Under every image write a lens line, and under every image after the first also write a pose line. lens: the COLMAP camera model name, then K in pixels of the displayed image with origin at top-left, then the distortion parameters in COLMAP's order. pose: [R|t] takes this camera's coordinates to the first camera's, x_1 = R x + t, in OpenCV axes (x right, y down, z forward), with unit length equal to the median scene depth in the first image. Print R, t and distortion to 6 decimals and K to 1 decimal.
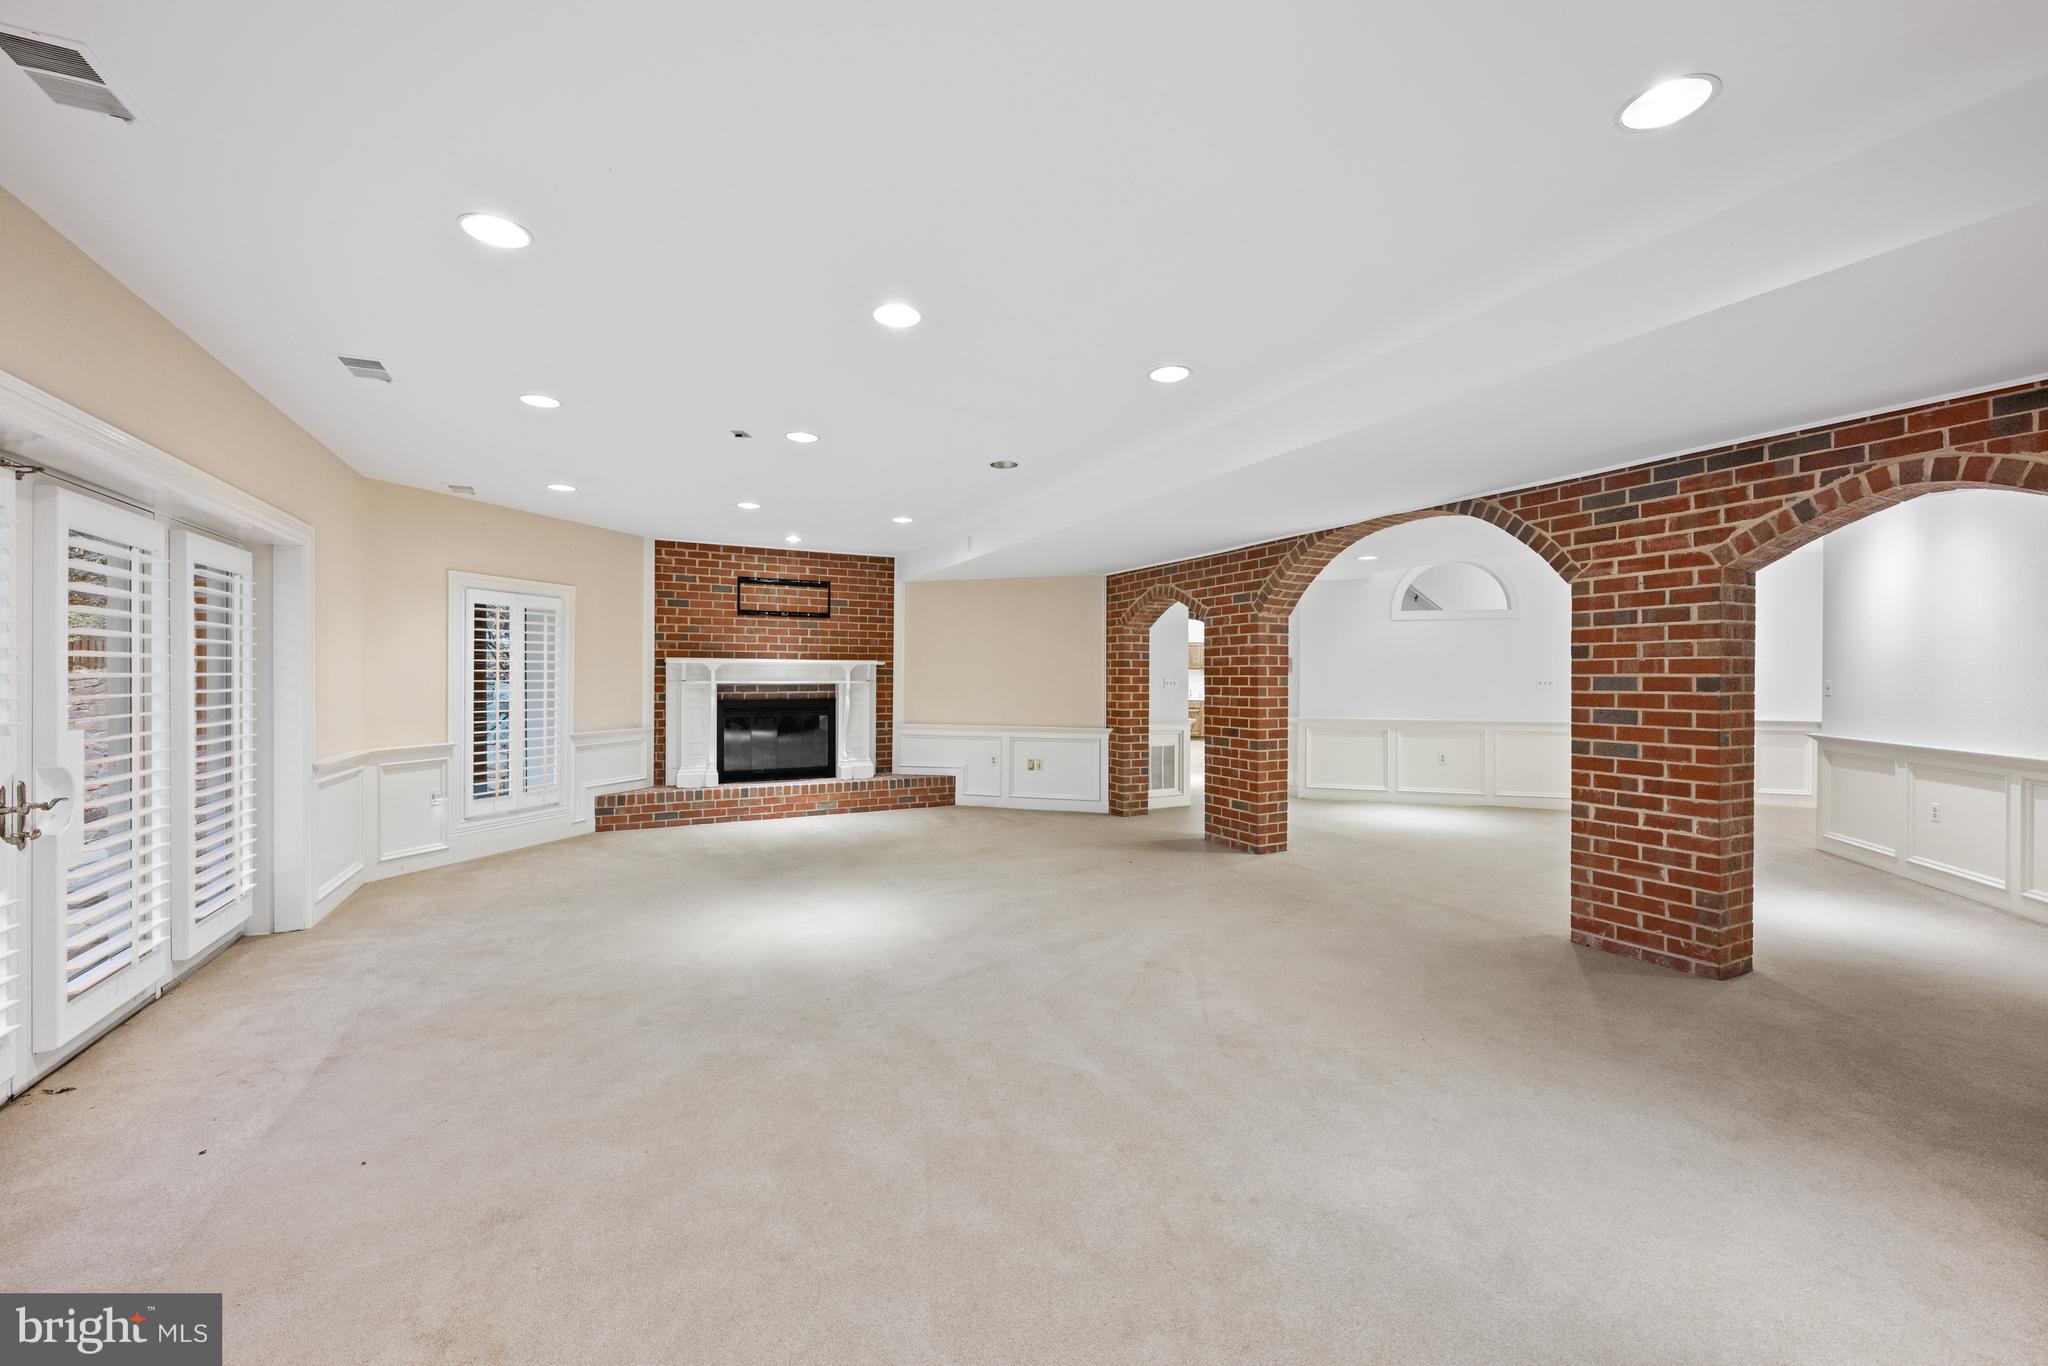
lens RADIAL K [[808.7, 0, 1032.0], [0, 808.7, 683.2], [0, 0, 1]] dist [0.000844, -0.000199]
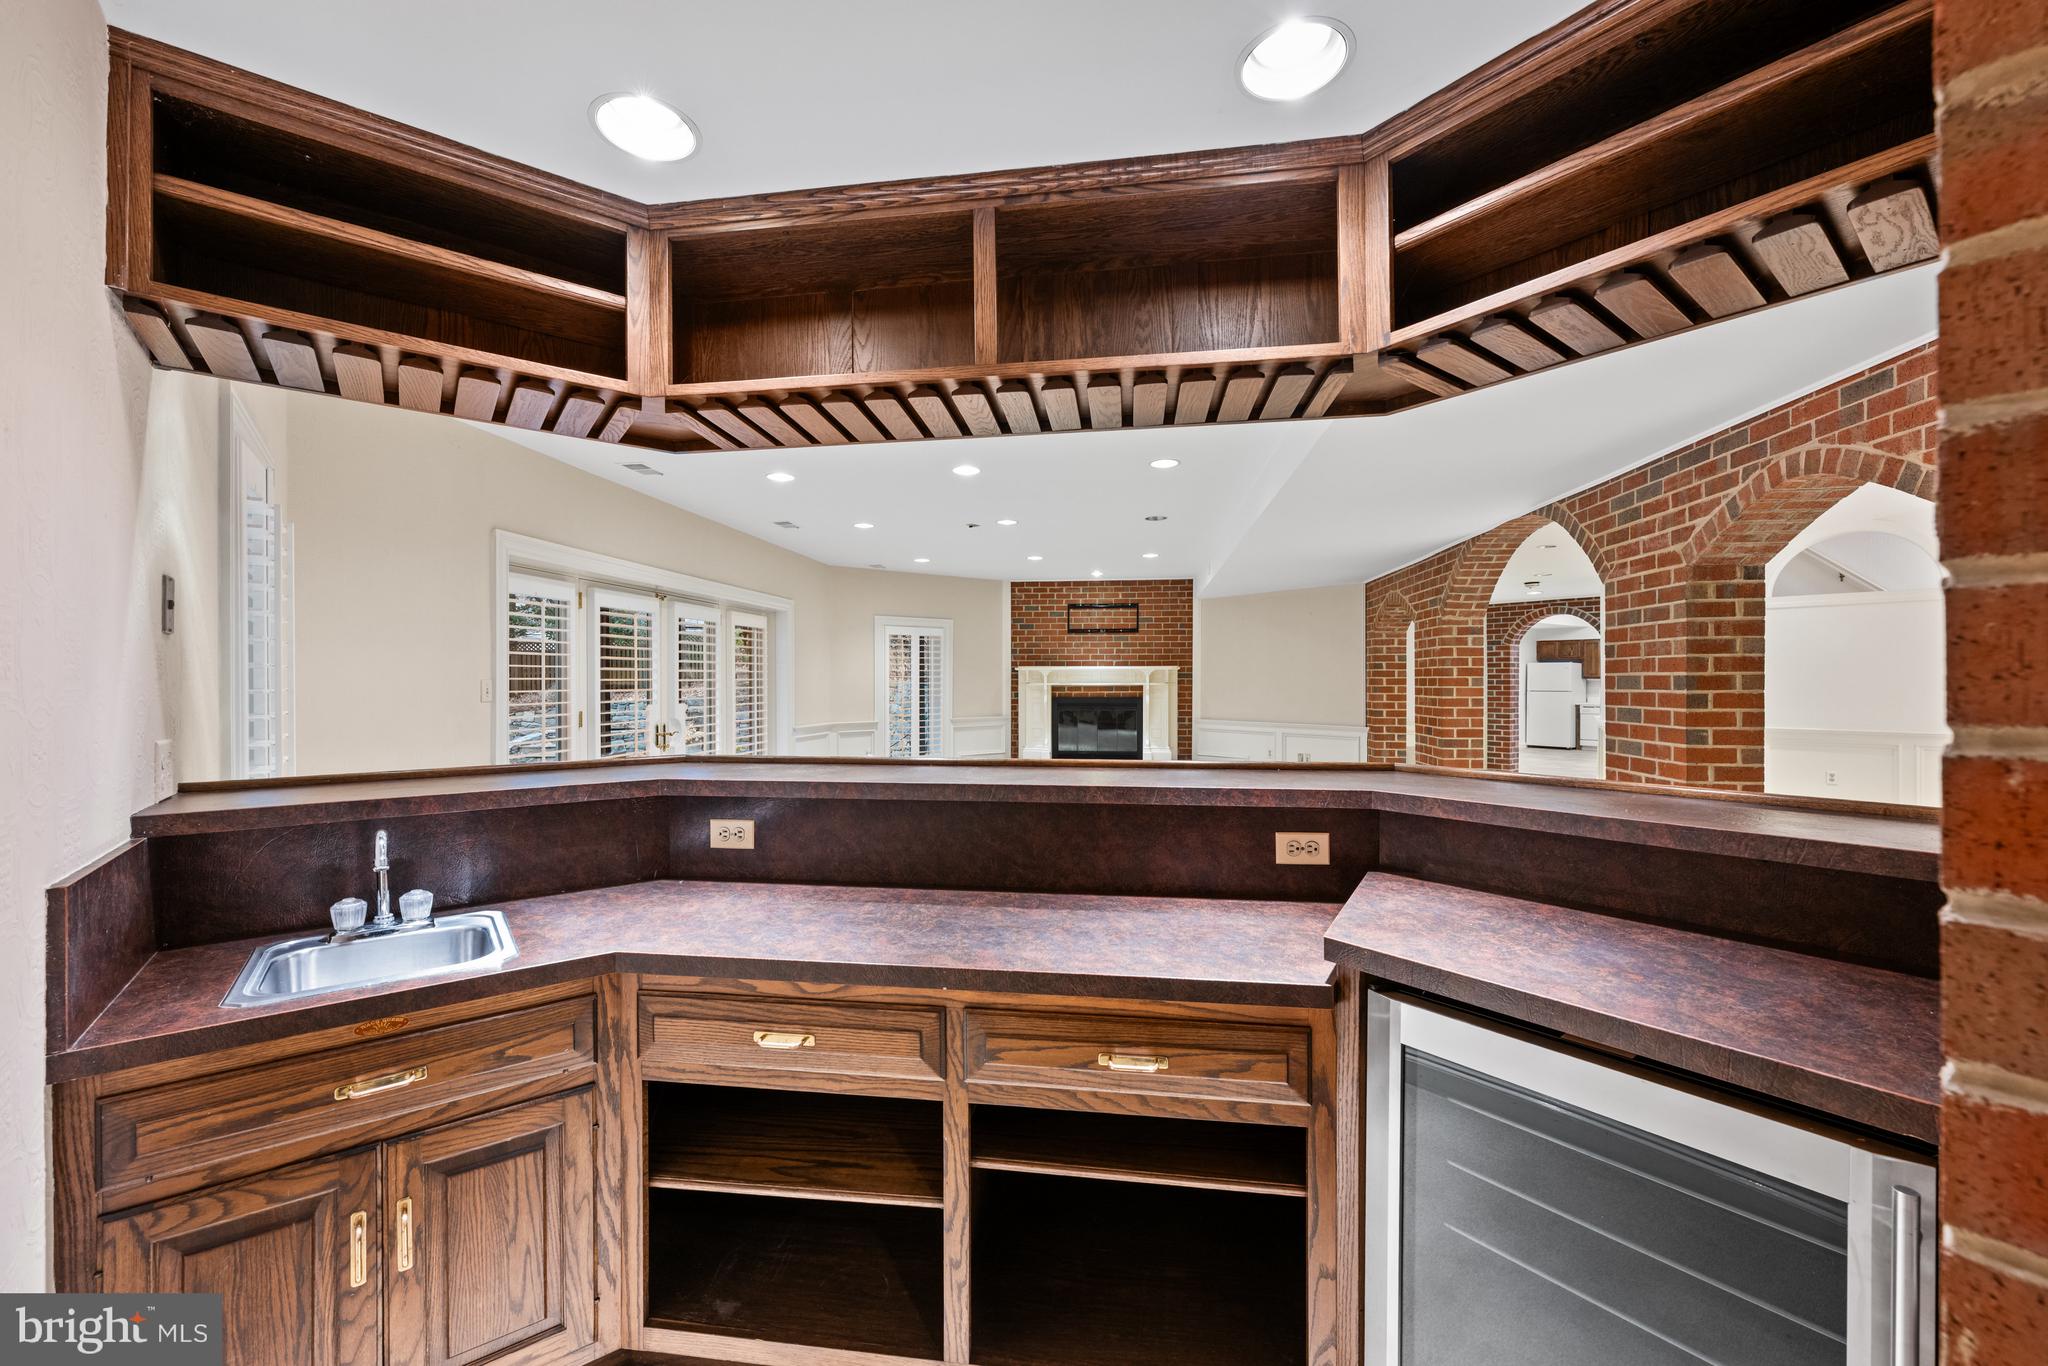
lens RADIAL K [[808.7, 0, 1032.0], [0, 808.7, 683.2], [0, 0, 1]] dist [0.000844, -0.000199]
pose [[0.827883, -0.002077, -0.560897, 0.342556], [-0.000480, 0.999990, -0.004412, 0.003330], [0.560900, 0.003921, 0.827874, -0.131356]]
